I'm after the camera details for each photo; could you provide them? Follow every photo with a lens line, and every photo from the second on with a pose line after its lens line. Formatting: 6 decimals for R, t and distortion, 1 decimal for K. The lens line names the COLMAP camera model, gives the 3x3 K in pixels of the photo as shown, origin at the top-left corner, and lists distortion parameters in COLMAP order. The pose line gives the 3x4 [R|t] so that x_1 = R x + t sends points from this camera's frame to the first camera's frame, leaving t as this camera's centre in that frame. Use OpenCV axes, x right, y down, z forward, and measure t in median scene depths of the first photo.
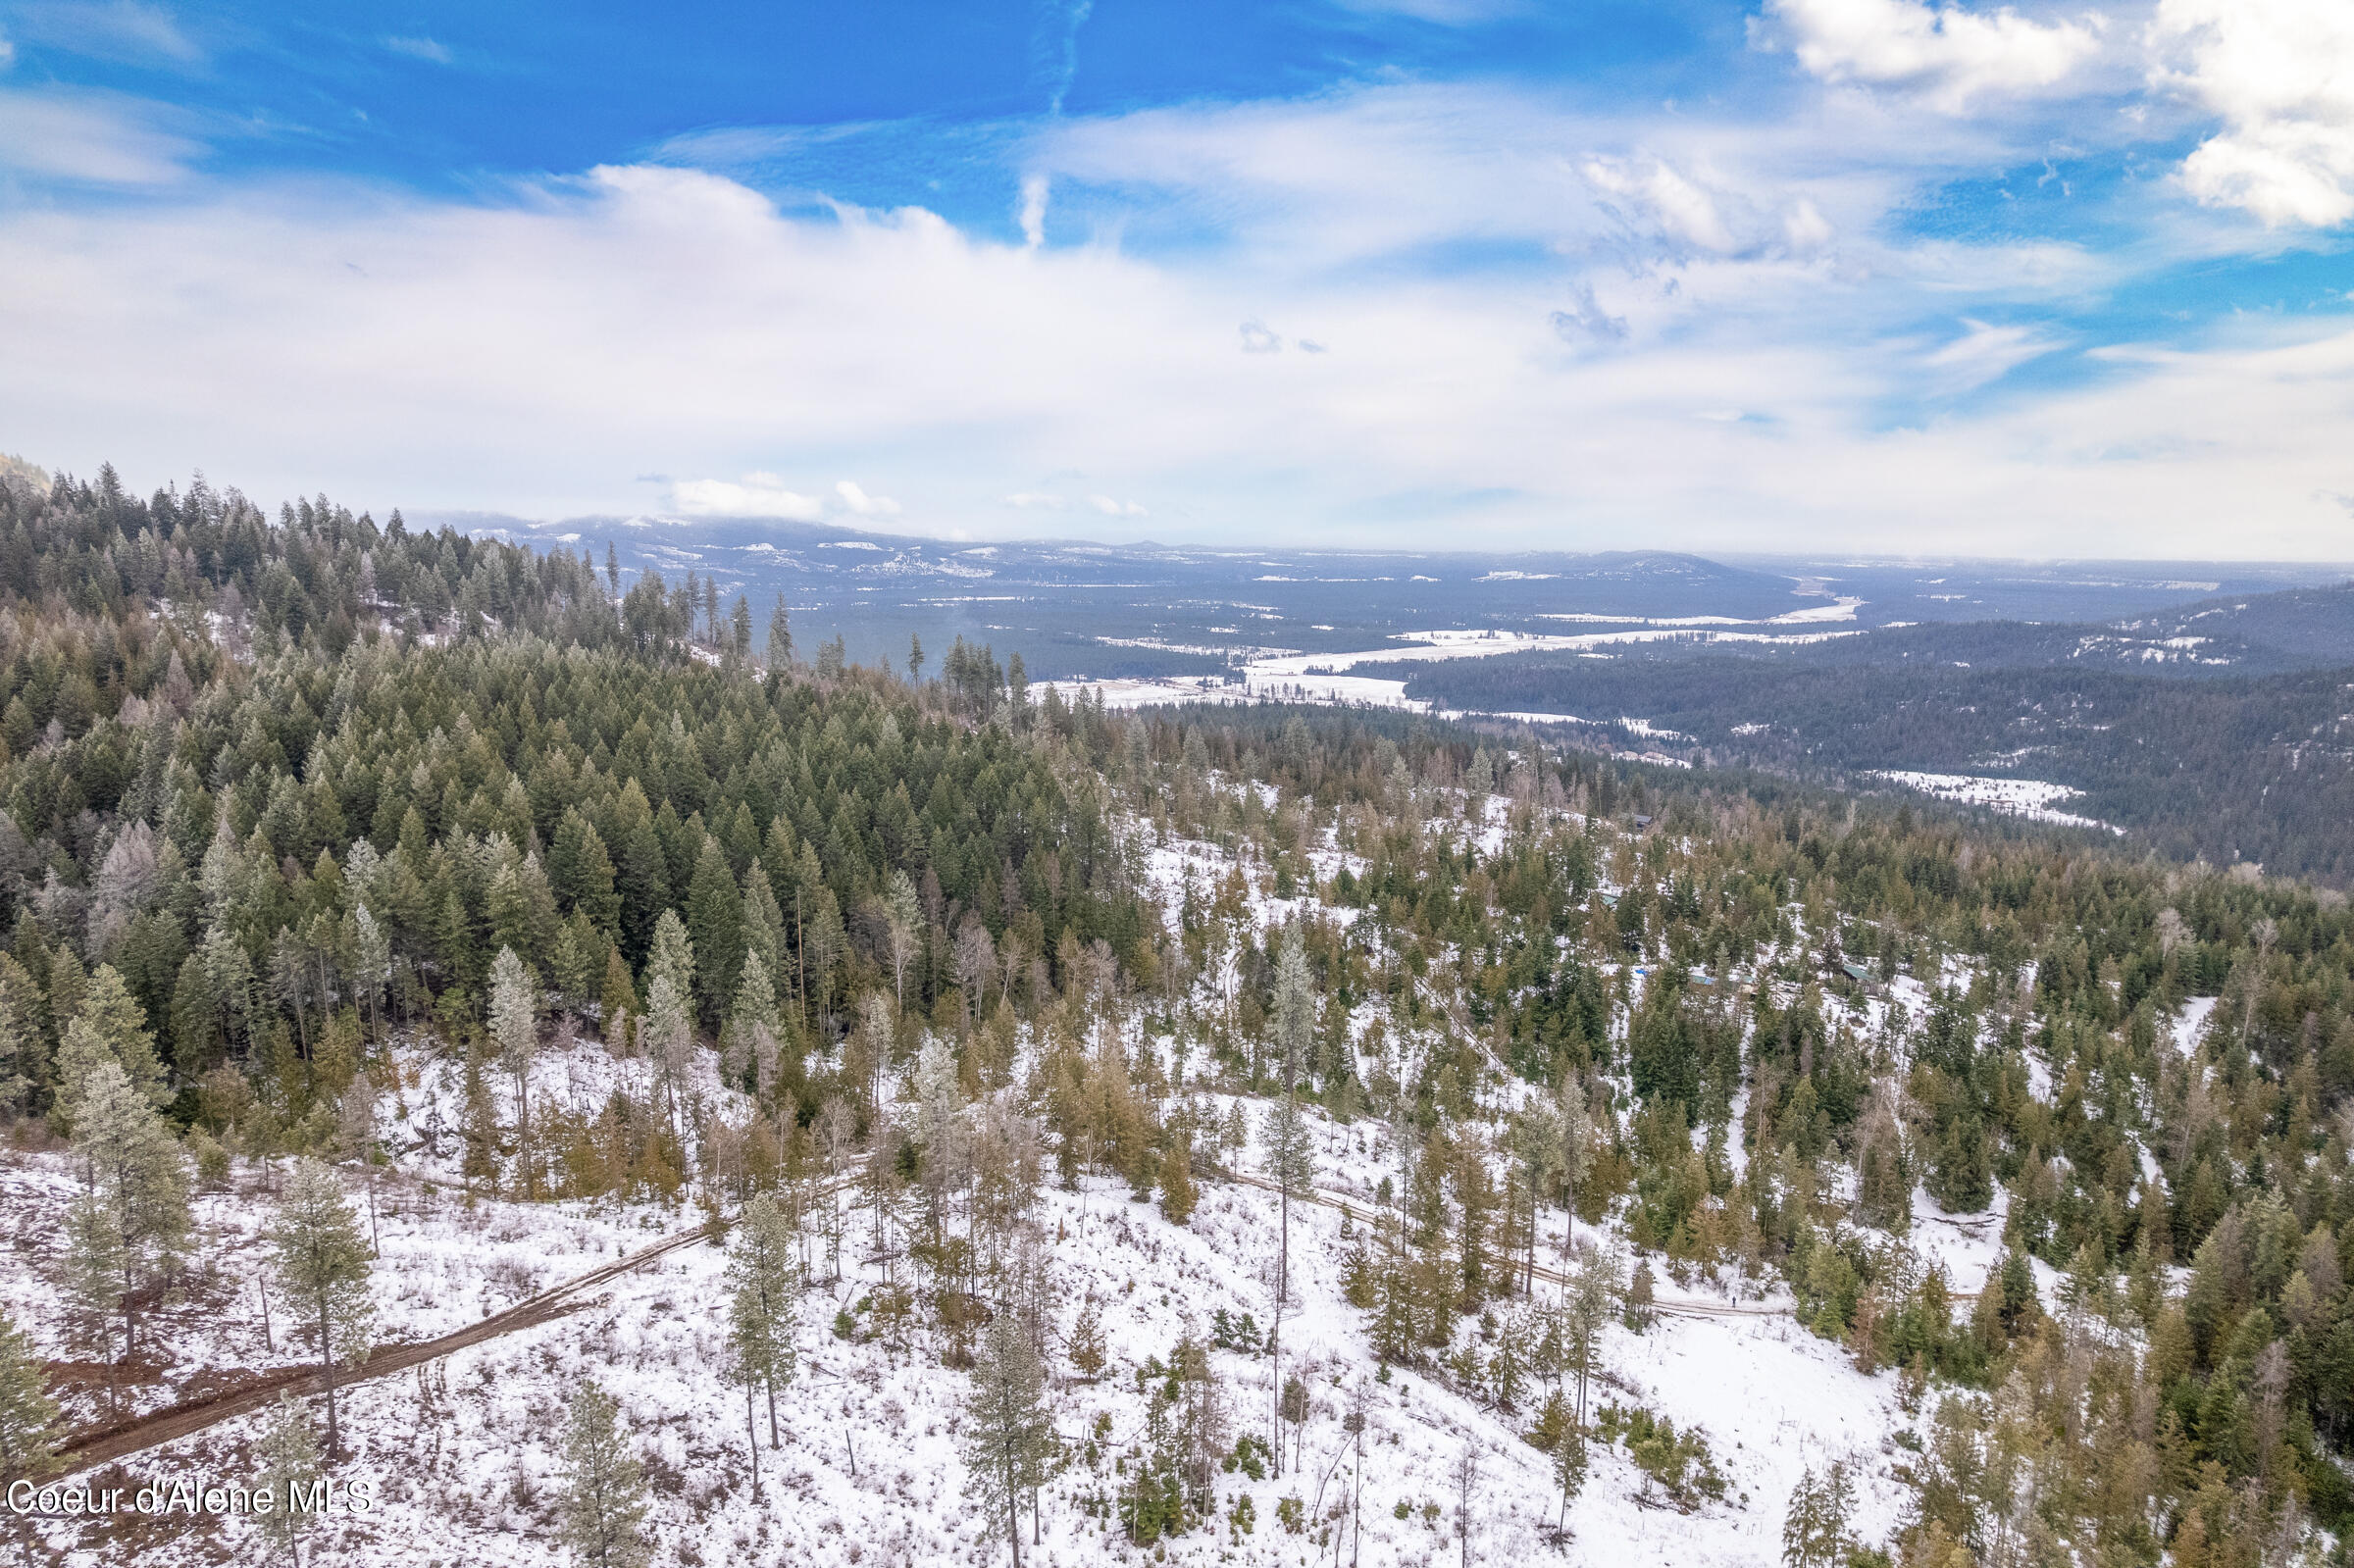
lens RADIAL K [[1512.0, 0, 1179.9], [0, 1512.0, 782.9], [0, 0, 1]] dist [-0.073203, 0.064593]
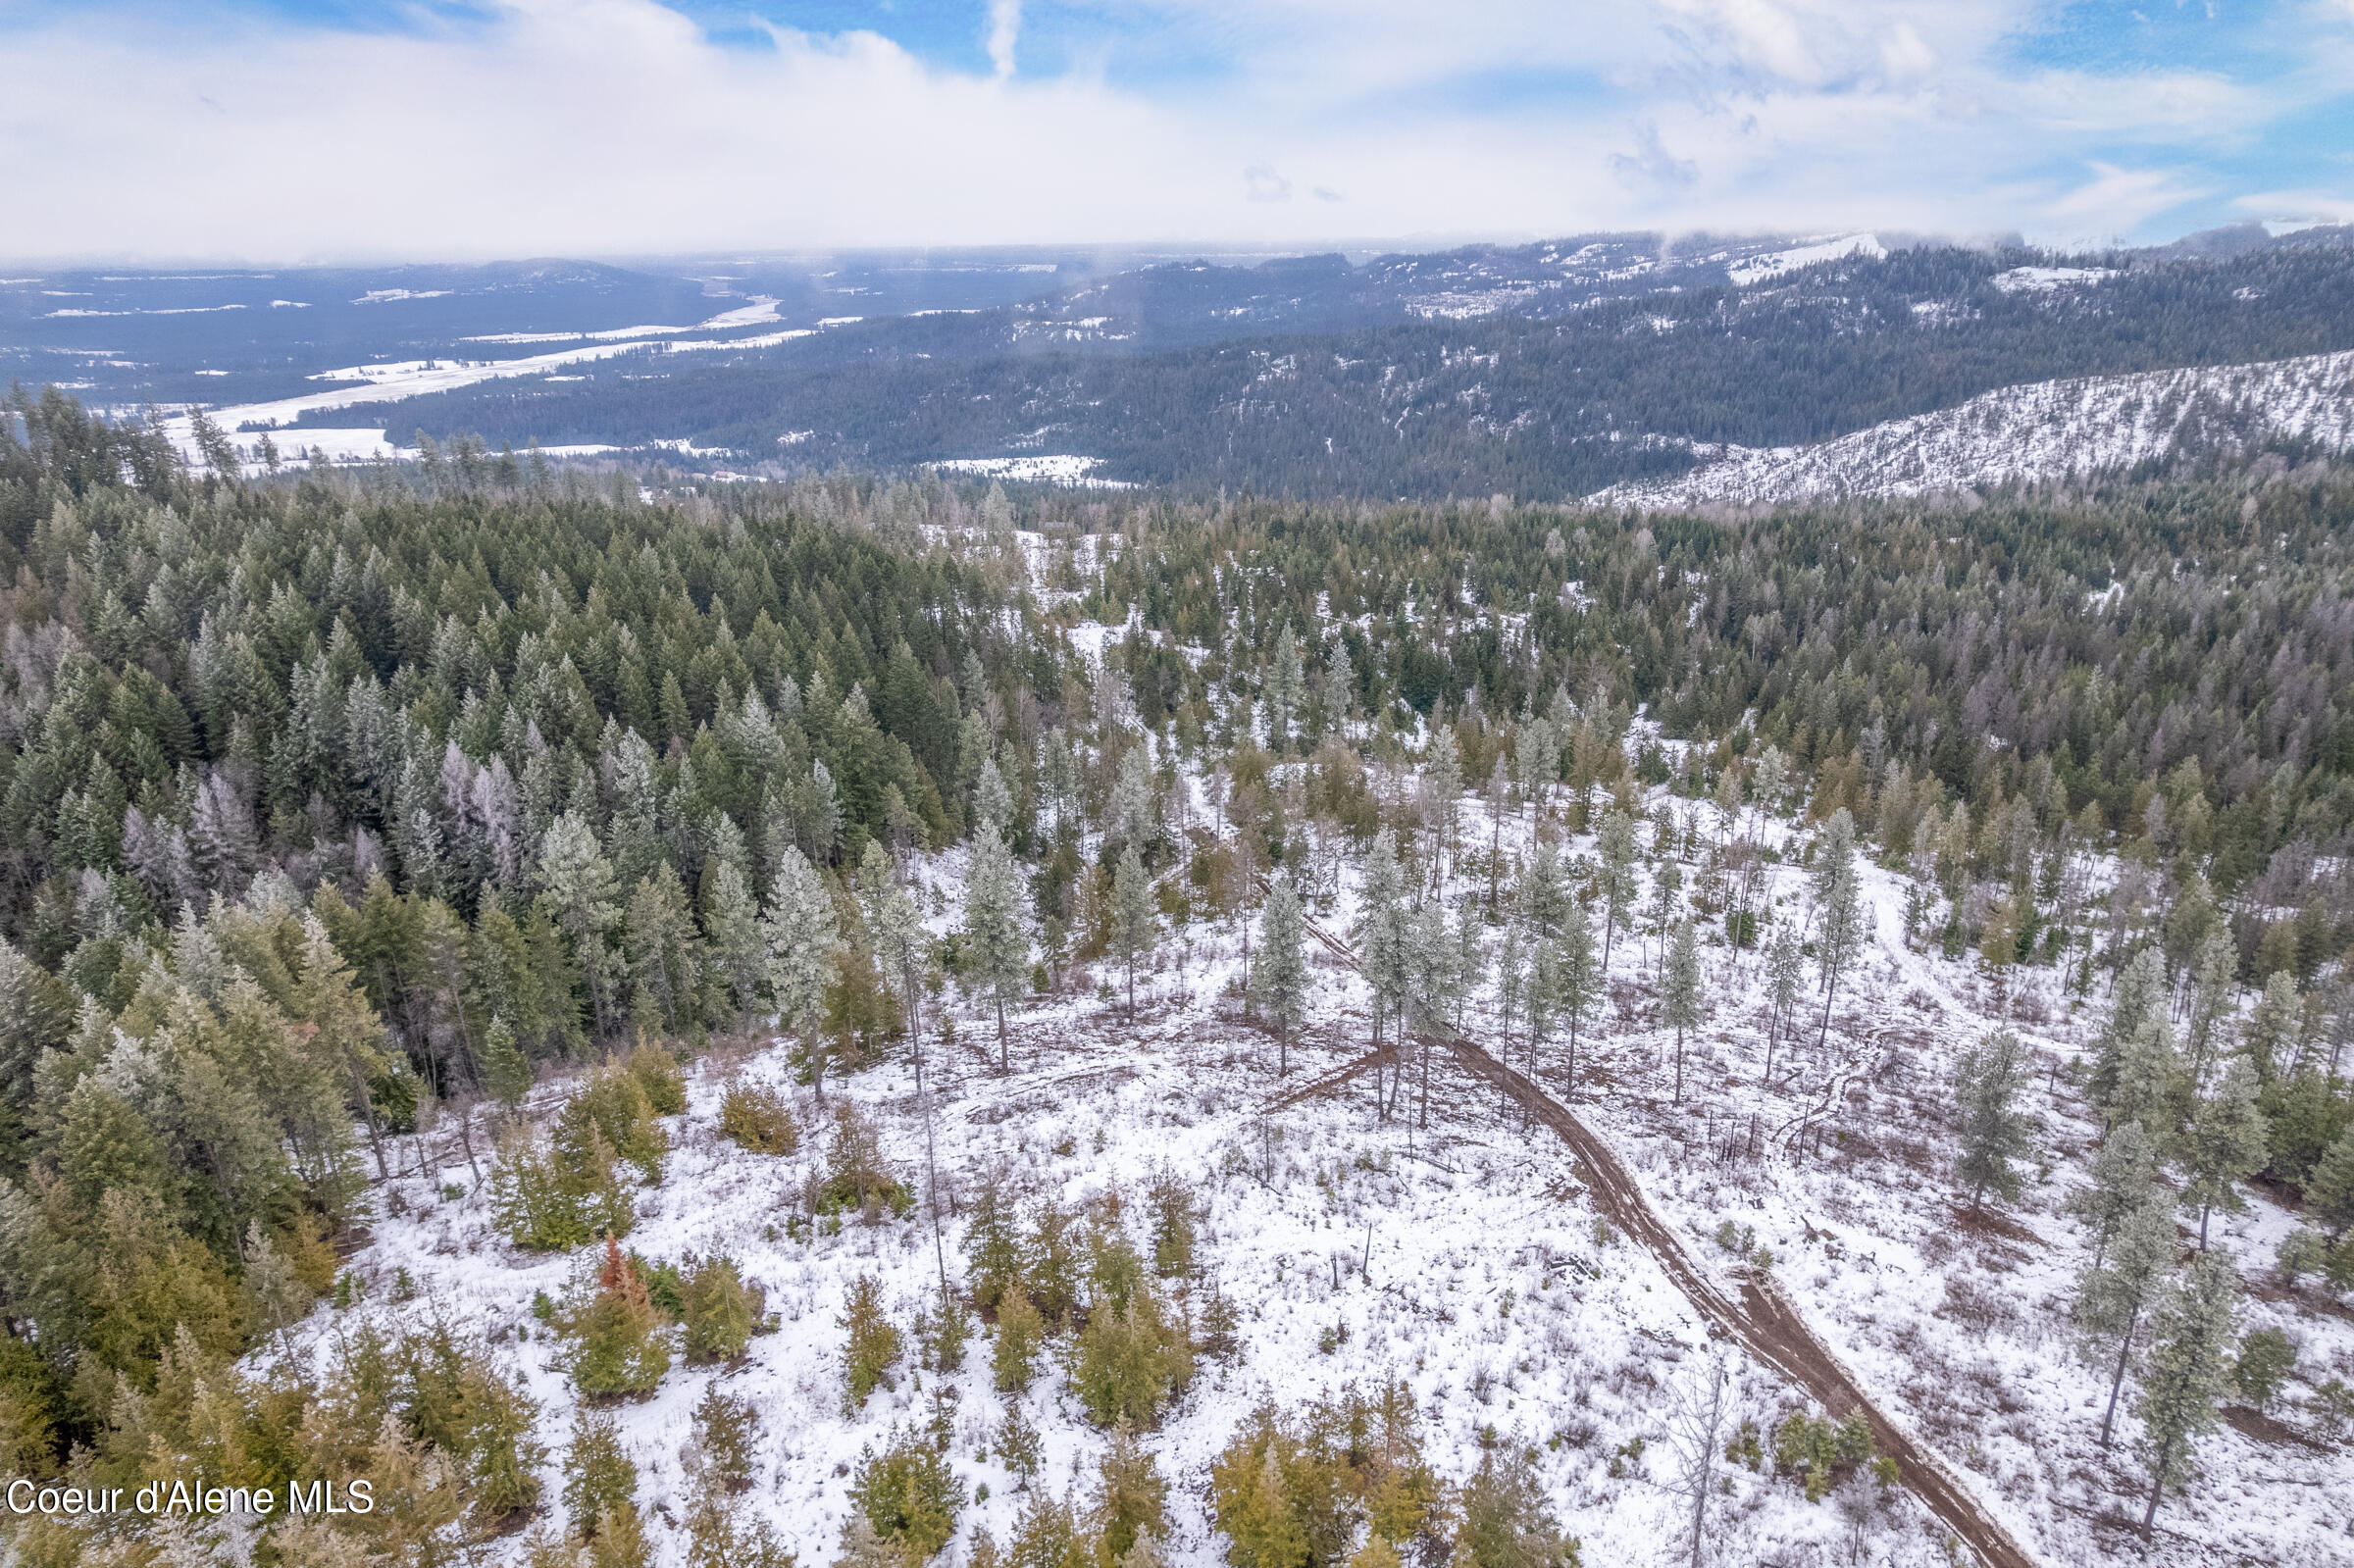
lens RADIAL K [[1517.6, 0, 1182.1], [0, 1517.6, 776.9], [0, 0, 1]] dist [-0.083570, 0.077596]
pose [[0.762258, -0.240322, 0.601005, -0.128131], [0.125883, 0.965831, 0.226547, -0.014124], [-0.634914, -0.097031, 0.766465, 0.007153]]
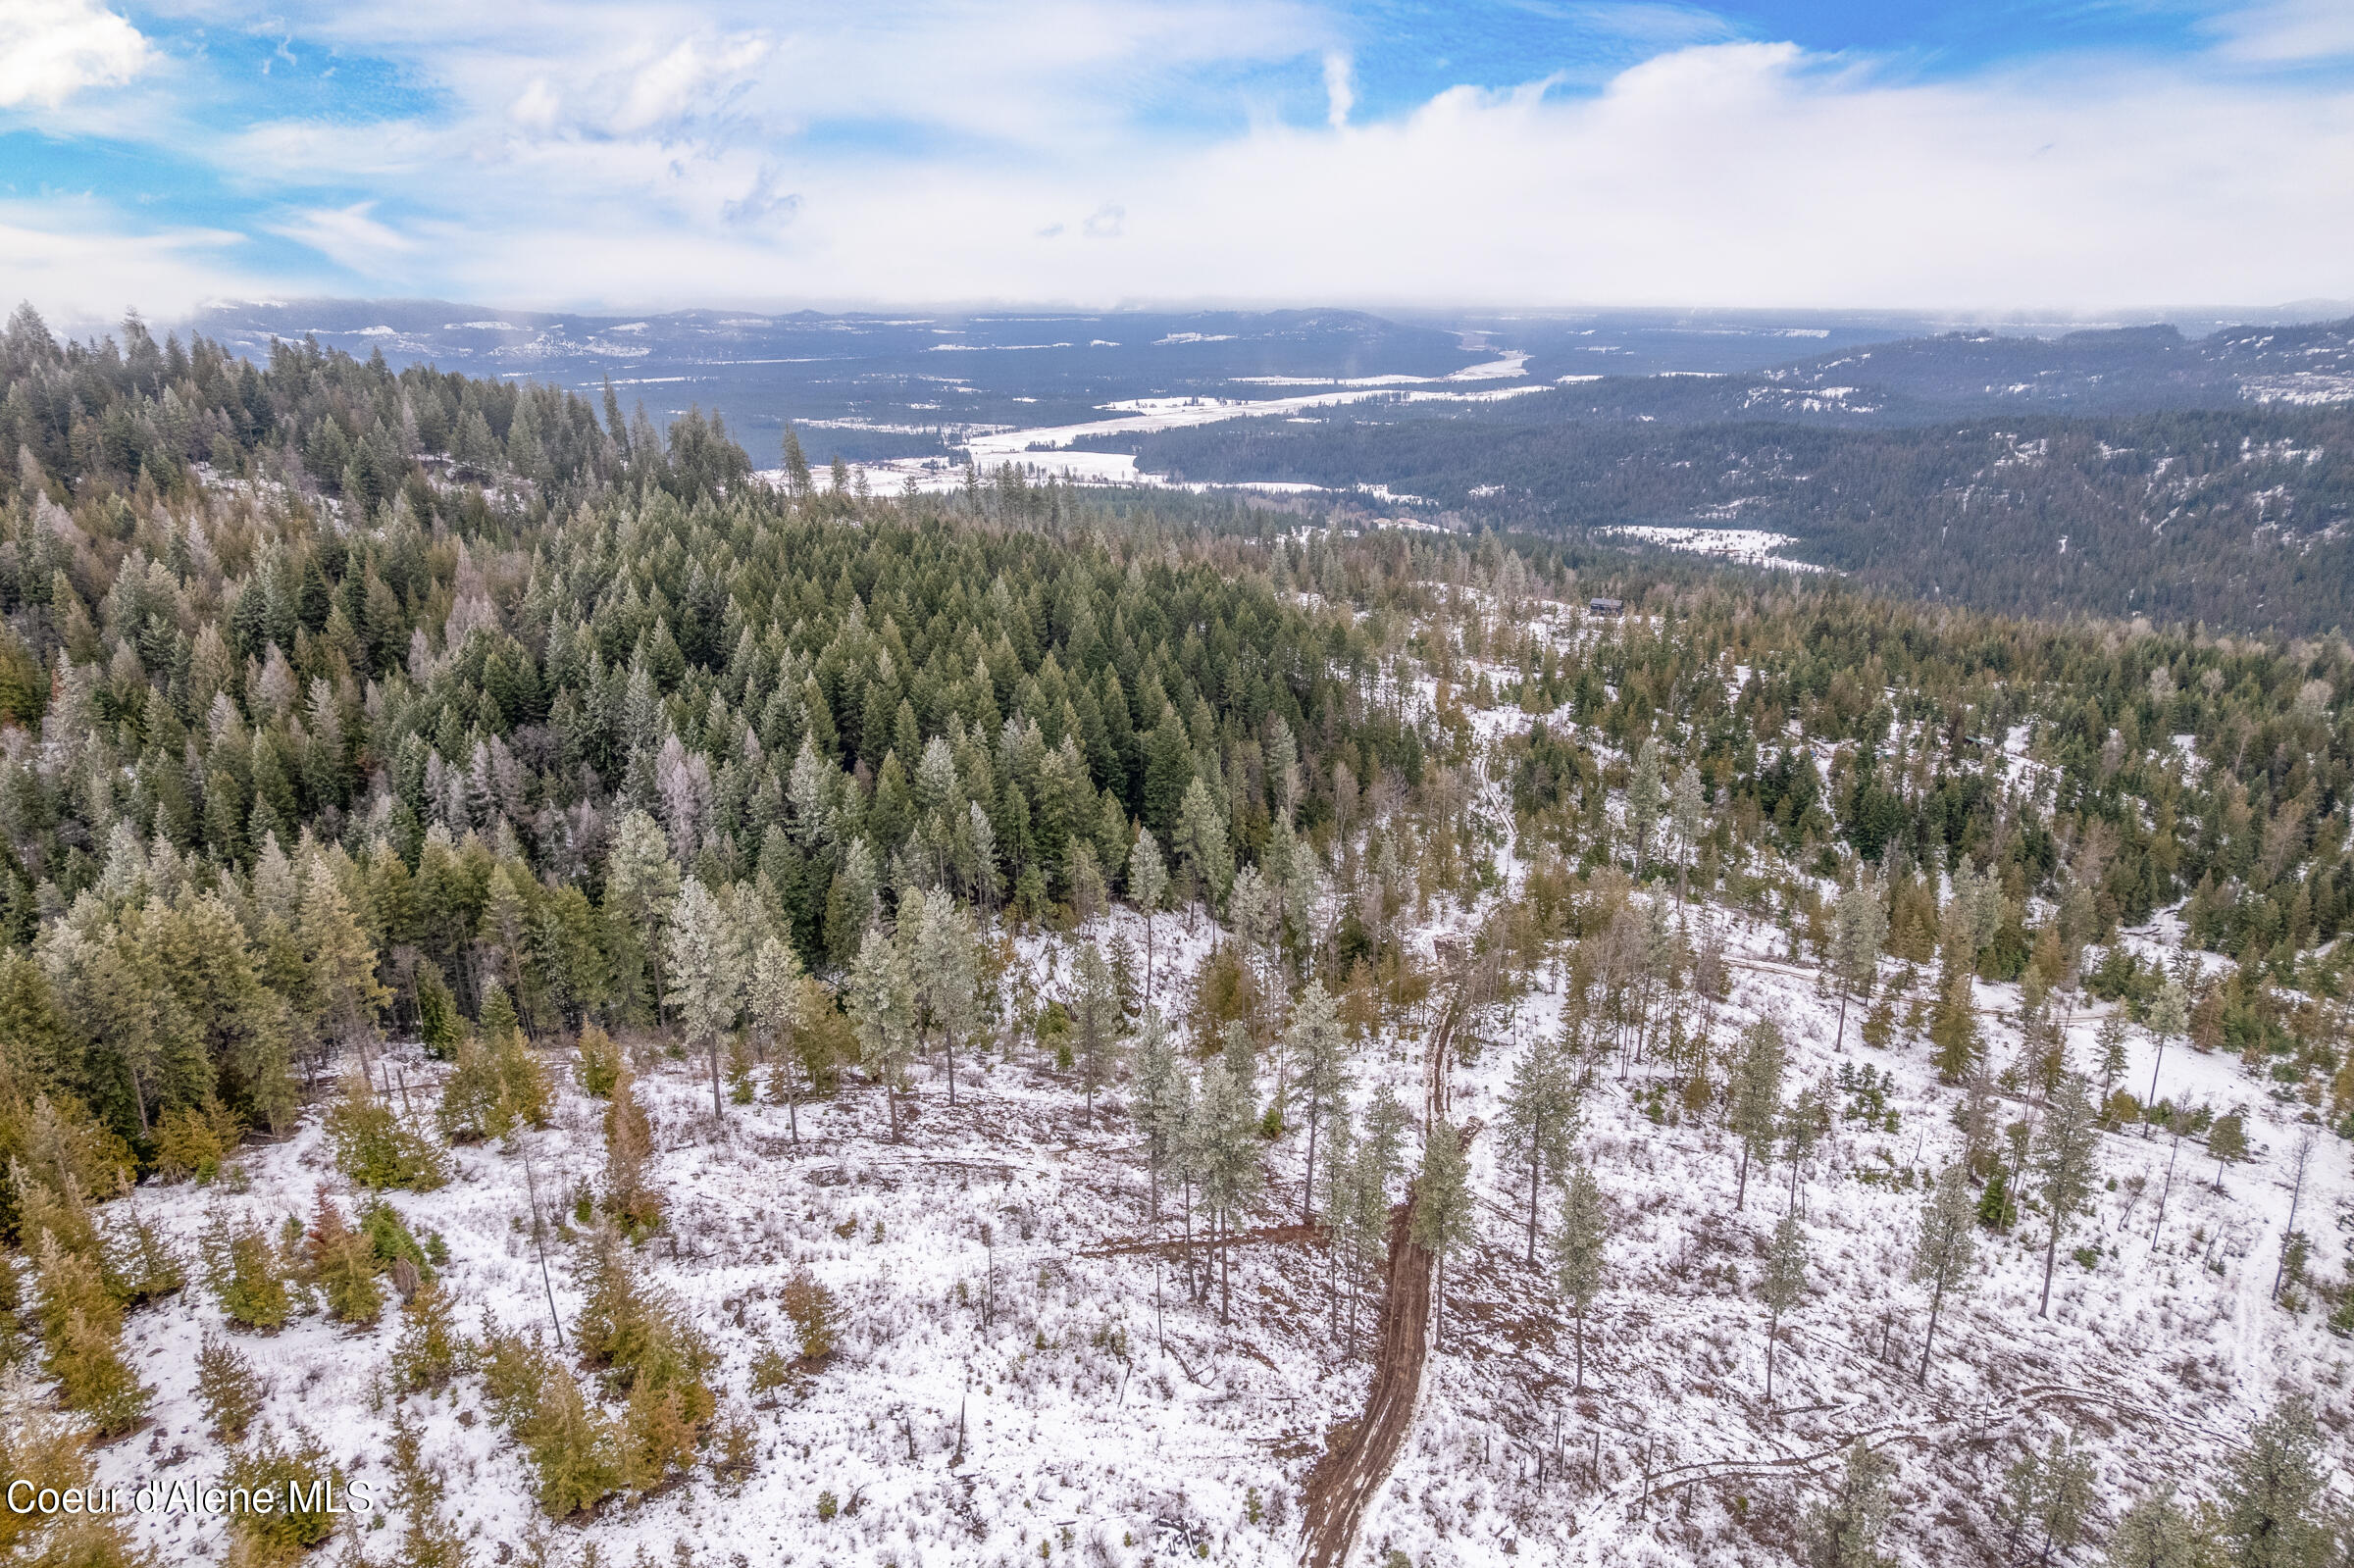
lens RADIAL K [[1512.6, 0, 1181.1], [0, 1512.6, 785.9], [0, 0, 1]] dist [-0.073004, 0.065944]
pose [[0.975063, -0.084778, 0.205098, -0.081679], [0.052648, 0.986142, 0.157328, -0.011514], [-0.215593, -0.142607, 0.966014, -0.006674]]
